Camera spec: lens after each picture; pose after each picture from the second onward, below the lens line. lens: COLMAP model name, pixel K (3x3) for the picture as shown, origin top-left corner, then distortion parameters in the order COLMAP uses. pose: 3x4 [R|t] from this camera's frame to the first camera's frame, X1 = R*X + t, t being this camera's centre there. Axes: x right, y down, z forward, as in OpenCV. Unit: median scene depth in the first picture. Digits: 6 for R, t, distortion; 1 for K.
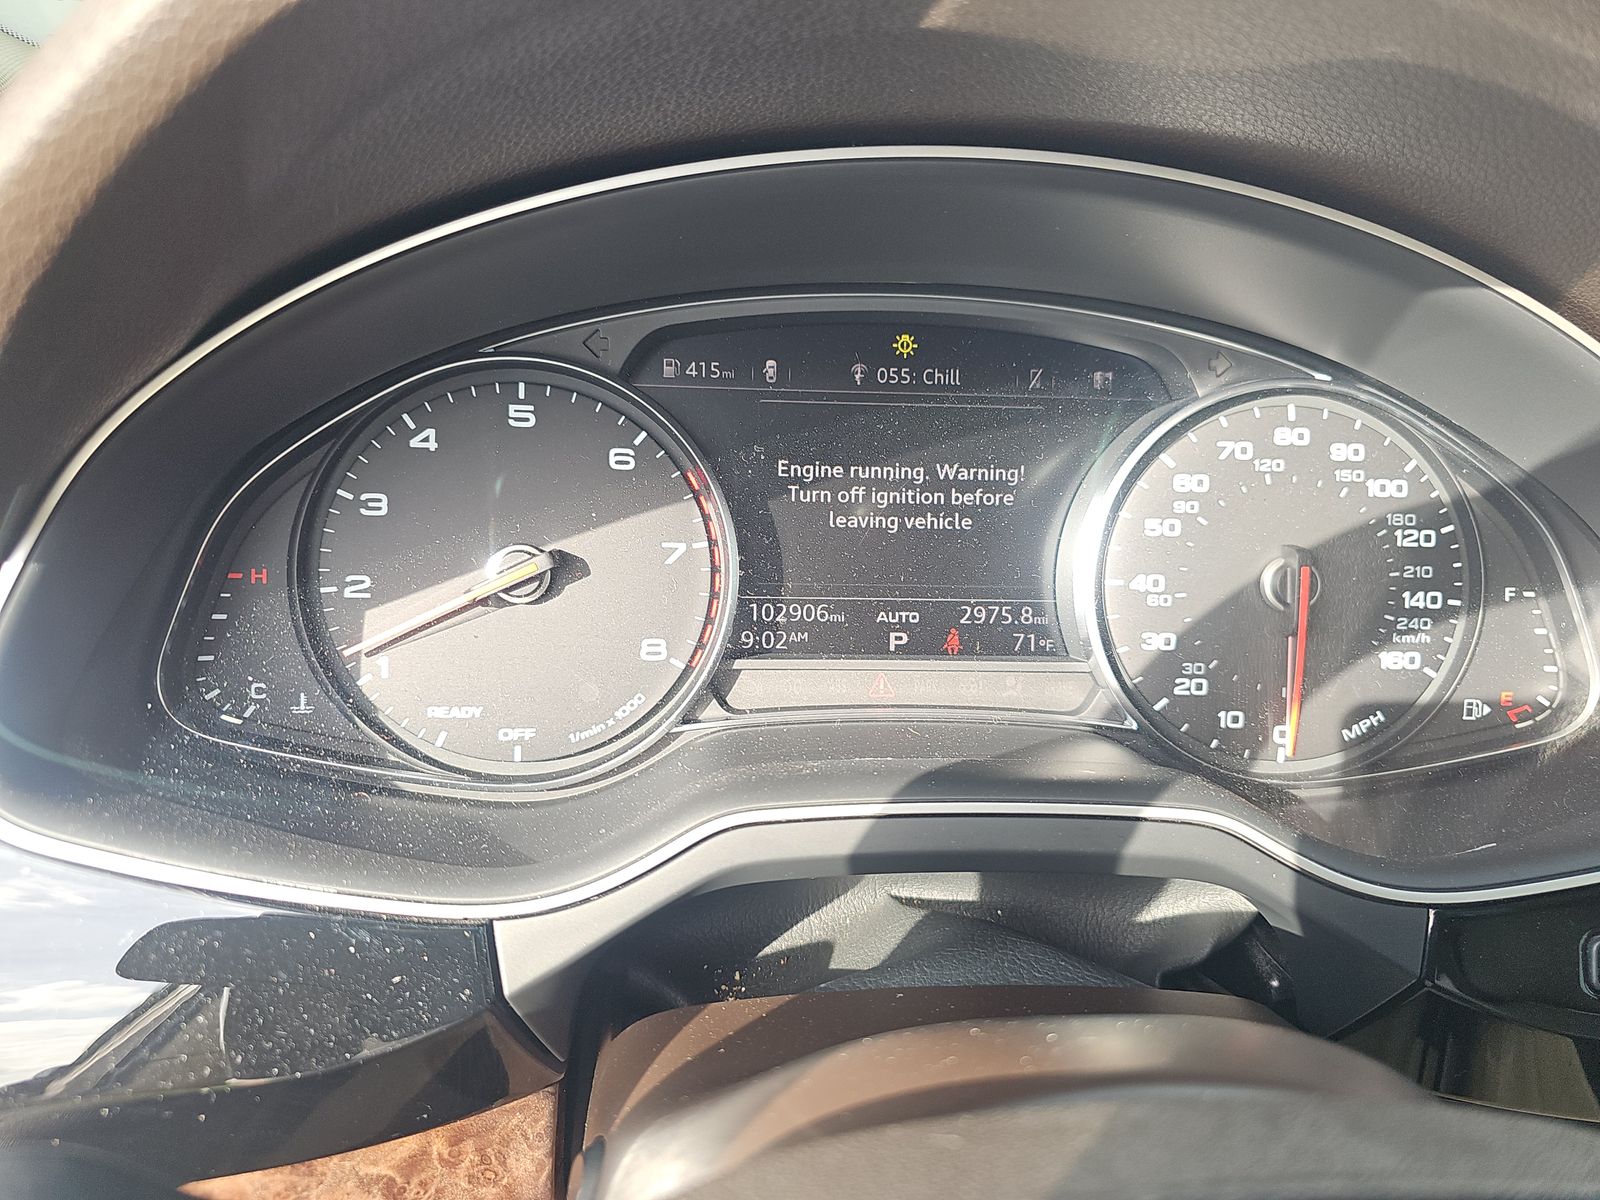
lens RADIAL K [[1077.1, 0, 790.3], [0, 1077.1, 591.9], [0, 0, 1]] dist [0.002022, -0.019751]
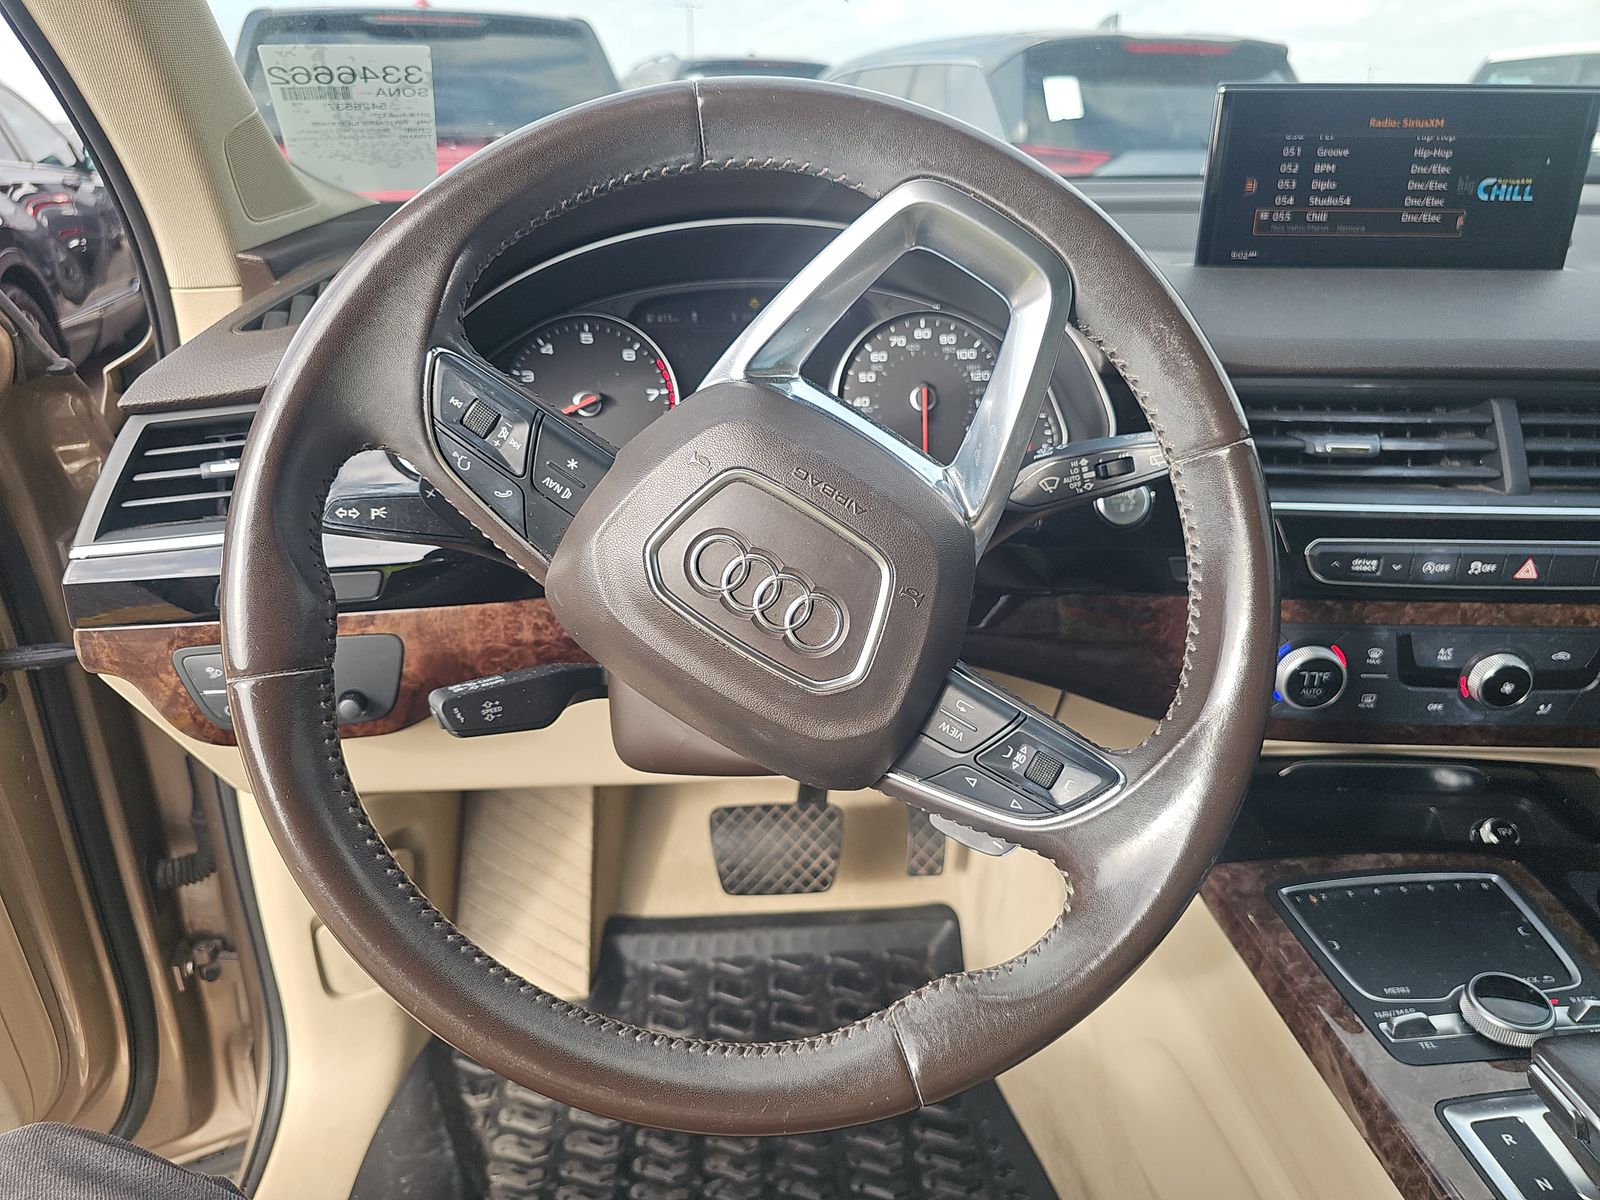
lens RADIAL K [[1077.1, 0, 798.8], [0, 1077.1, 597.4], [0, 0, 1]] dist [0.002022, -0.019751]
pose [[0.997773, -0.034415, -0.057135, 0.315332], [0.032969, 0.999116, -0.026070, 0.457376], [0.057982, 0.024128, 0.998026, -1.257296]]
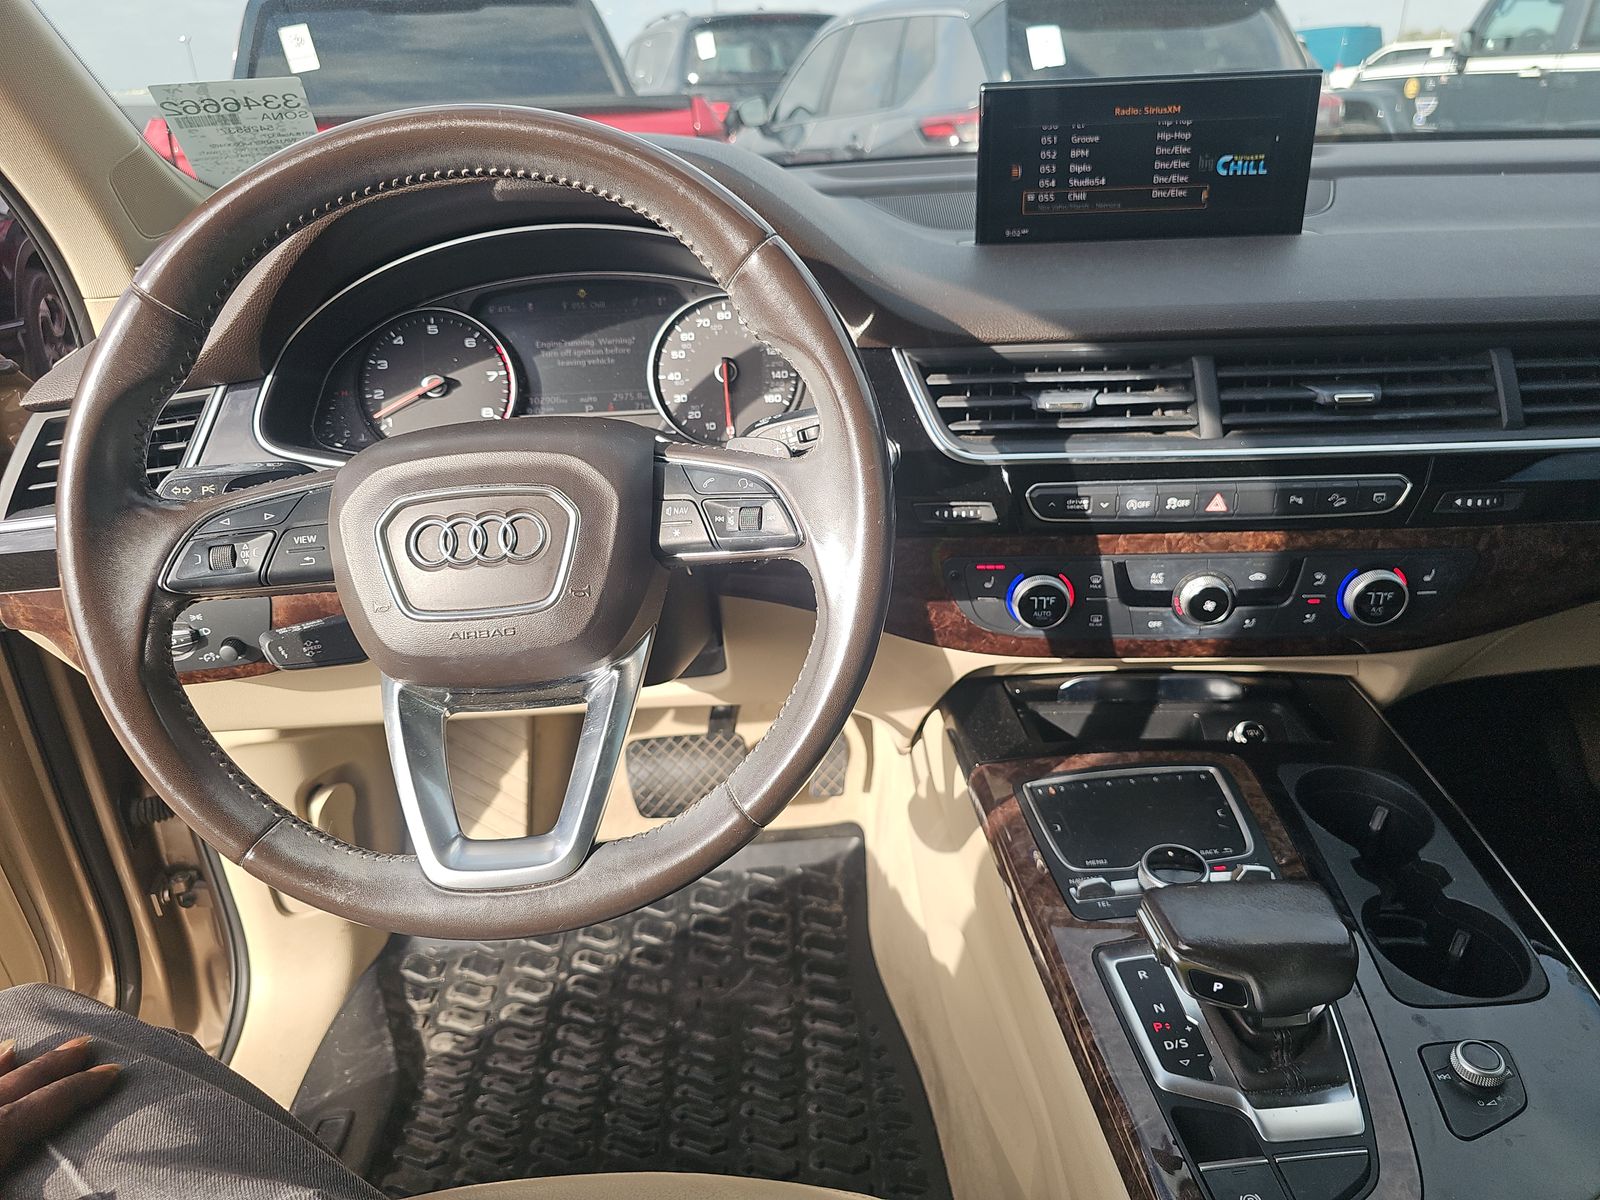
lens RADIAL K [[1077.1, 0, 825.8], [0, 1077.1, 568.0], [0, 0, 1]] dist [0.002022, -0.019751]
pose [[0.994763, -0.065225, -0.078685, 0.873041], [0.064825, 0.997867, -0.007630, 0.499972], [0.079015, 0.002489, 0.996870, -1.569606]]
